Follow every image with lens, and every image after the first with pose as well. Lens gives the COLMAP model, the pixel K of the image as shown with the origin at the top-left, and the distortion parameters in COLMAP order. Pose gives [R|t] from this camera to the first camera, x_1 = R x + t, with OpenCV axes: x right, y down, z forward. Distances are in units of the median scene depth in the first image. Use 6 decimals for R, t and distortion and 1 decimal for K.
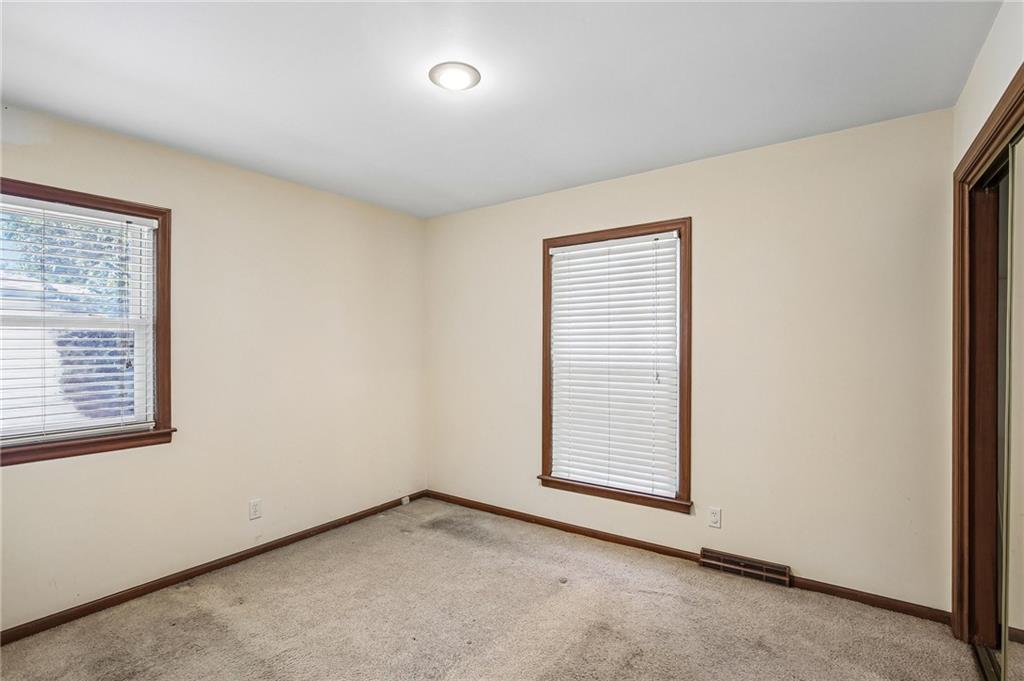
lens RADIAL K [[476.3, 0, 511.4], [0, 476.3, 341.3], [0, 0, 1]] dist [-0.024371, 0.002758]
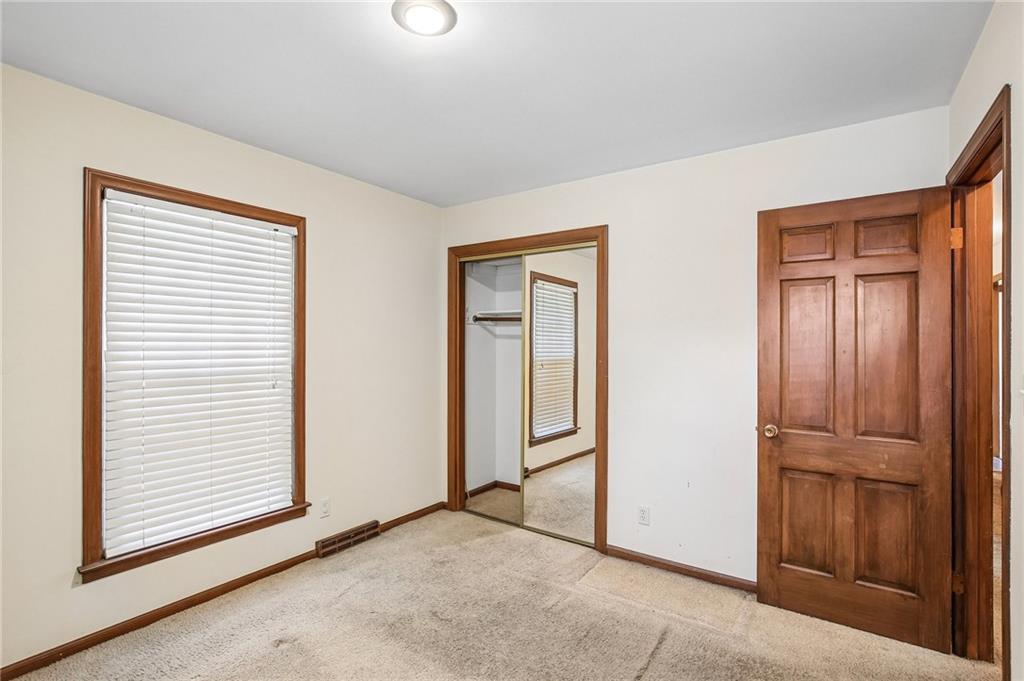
lens RADIAL K [[476.3, 0, 513.6], [0, 476.3, 344.8], [0, 0, 1]] dist [-0.024371, 0.002758]
pose [[0.002599, 0.000752, 0.999996, -0.616035], [-0.011959, 0.999928, -0.000721, 0.000084], [-0.999925, -0.011957, 0.002608, 0.555573]]
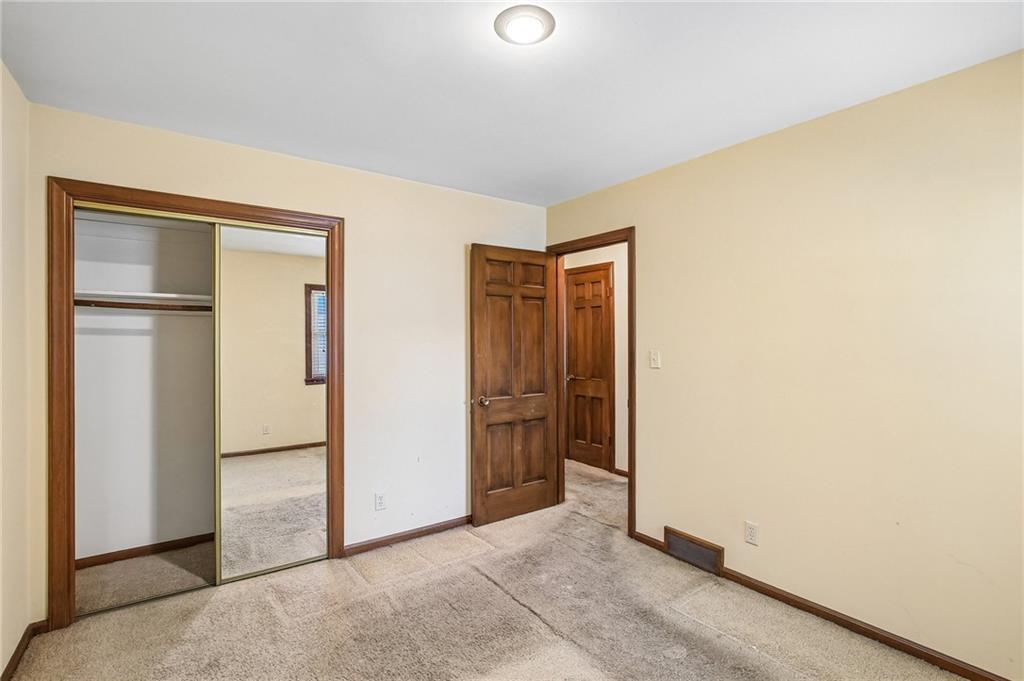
lens RADIAL K [[476.3, 0, 508.9], [0, 476.3, 337.1], [0, 0, 1]] dist [-0.024371, 0.002758]
pose [[-0.942229, 0.008716, 0.334856, -0.247230], [0.005065, 0.999918, -0.011775, 0.001843], [-0.334931, -0.009399, -0.942196, 1.185477]]
